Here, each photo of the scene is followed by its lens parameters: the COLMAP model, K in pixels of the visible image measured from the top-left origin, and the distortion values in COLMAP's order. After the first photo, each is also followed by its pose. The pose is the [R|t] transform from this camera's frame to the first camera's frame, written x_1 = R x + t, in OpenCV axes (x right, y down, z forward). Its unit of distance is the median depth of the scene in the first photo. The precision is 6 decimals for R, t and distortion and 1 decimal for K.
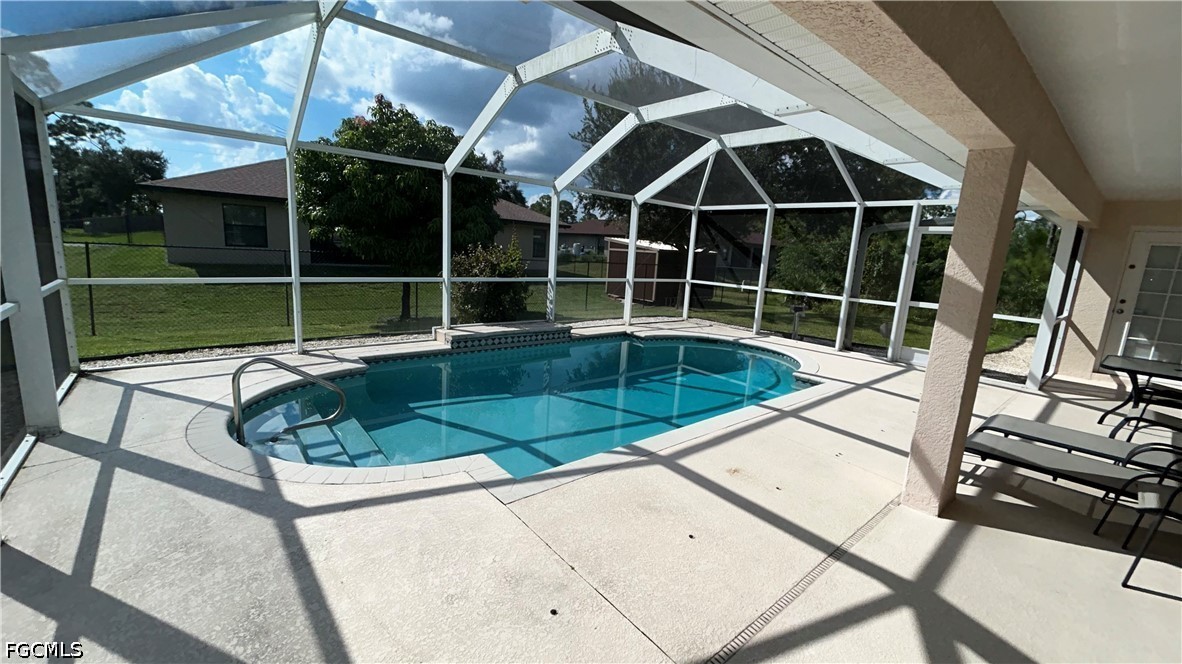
lens RADIAL K [[475.6, 0, 590.5], [0, 475.6, 330.5], [0, 0, 1]] dist [0.002752, 0.000245]
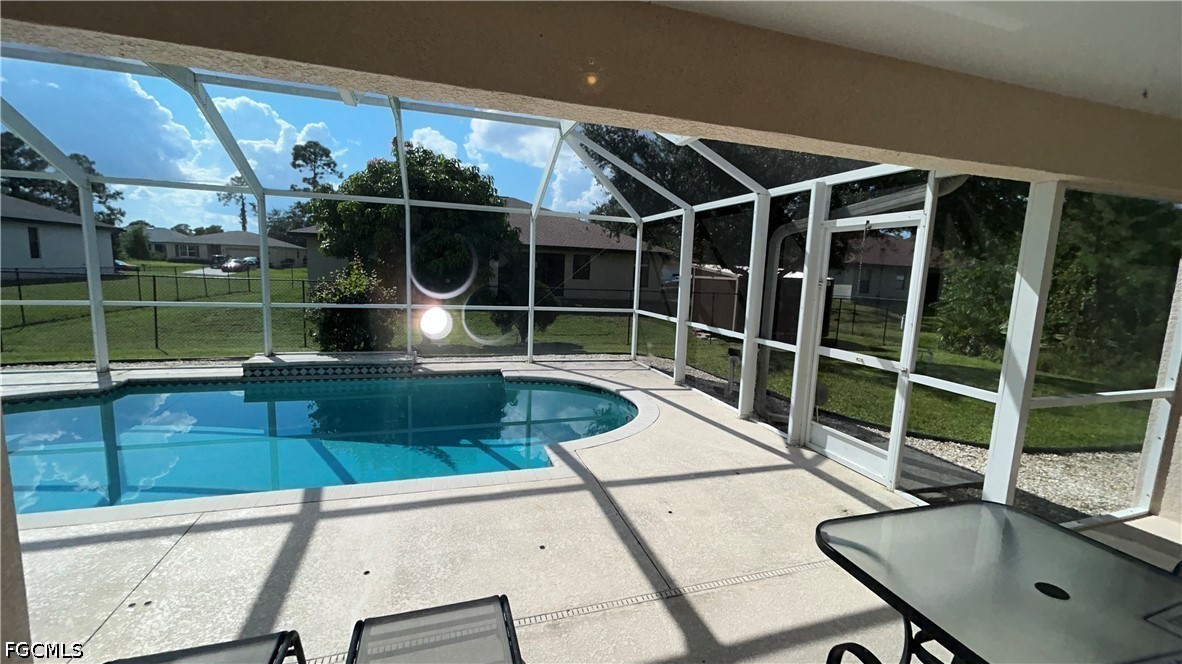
lens RADIAL K [[475.6, 0, 589.7], [0, 475.6, 331.0], [0, 0, 1]] dist [0.002752, 0.000245]
pose [[0.925907, 0.027477, -0.376750, 0.791653], [-0.052420, 0.997048, -0.056110, -0.039747], [0.374096, 0.071702, 0.924614, 0.428337]]
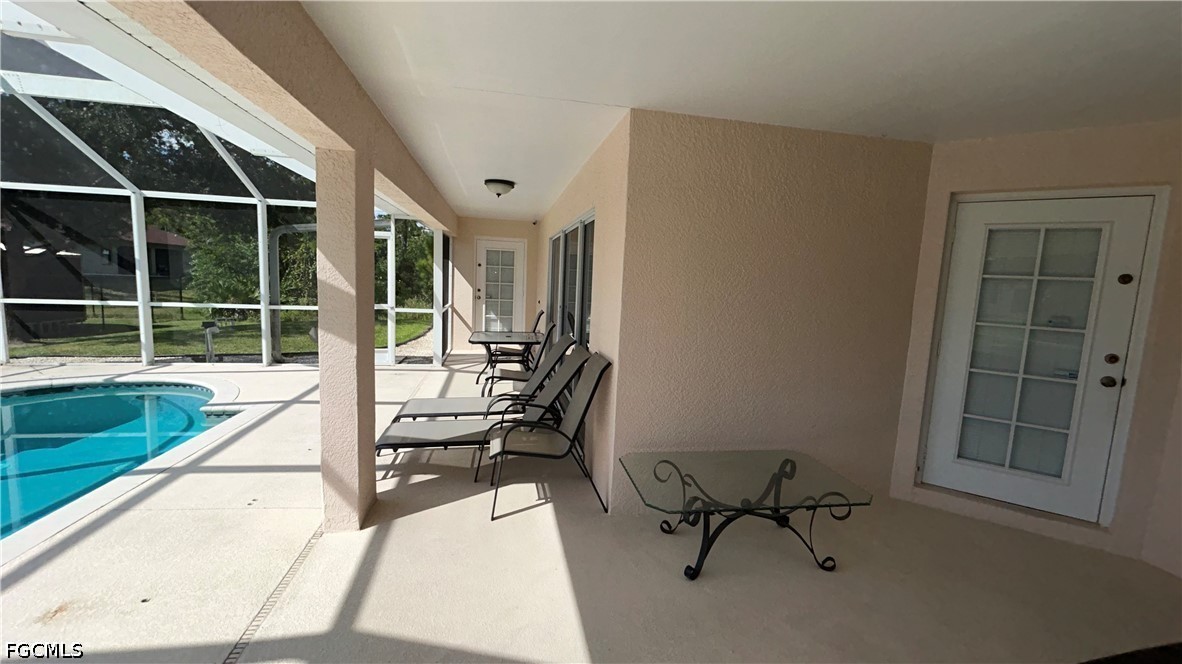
lens RADIAL K [[475.6, 0, 591.5], [0, 475.6, 329.1], [0, 0, 1]] dist [0.002752, 0.000245]
pose [[0.496366, -0.136011, 0.857393, 0.097135], [0.141719, 0.987096, 0.074542, -0.007316], [-0.856468, 0.084508, 0.509236, 0.038322]]
